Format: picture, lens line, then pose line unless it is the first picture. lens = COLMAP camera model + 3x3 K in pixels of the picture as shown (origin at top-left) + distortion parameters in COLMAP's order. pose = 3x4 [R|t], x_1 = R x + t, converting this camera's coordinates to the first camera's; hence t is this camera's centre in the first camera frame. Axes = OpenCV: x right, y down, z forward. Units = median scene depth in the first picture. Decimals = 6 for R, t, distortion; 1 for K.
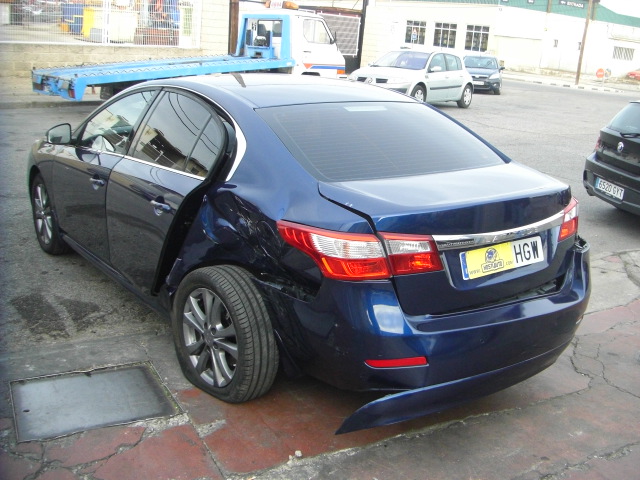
lens RADIAL K [[723.9, 0, 368.5], [0, 723.9, 219.7], [0, 0, 1]] dist [-0.171396, 0.084057]
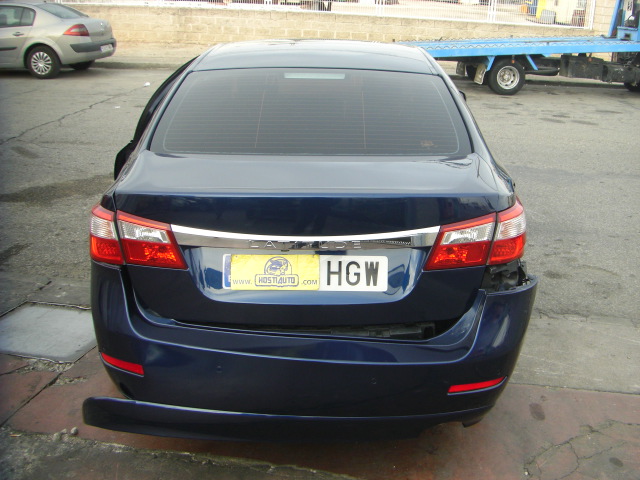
lens RADIAL K [[723.9, 0, 368.5], [0, 723.9, 219.7], [0, 0, 1]] dist [-0.171396, 0.084057]
pose [[0.807675, 0.147098, -0.570985, 0.625337], [-0.135161, 0.988784, 0.063542, -0.056053], [0.573927, 0.025854, 0.818498, 0.399523]]
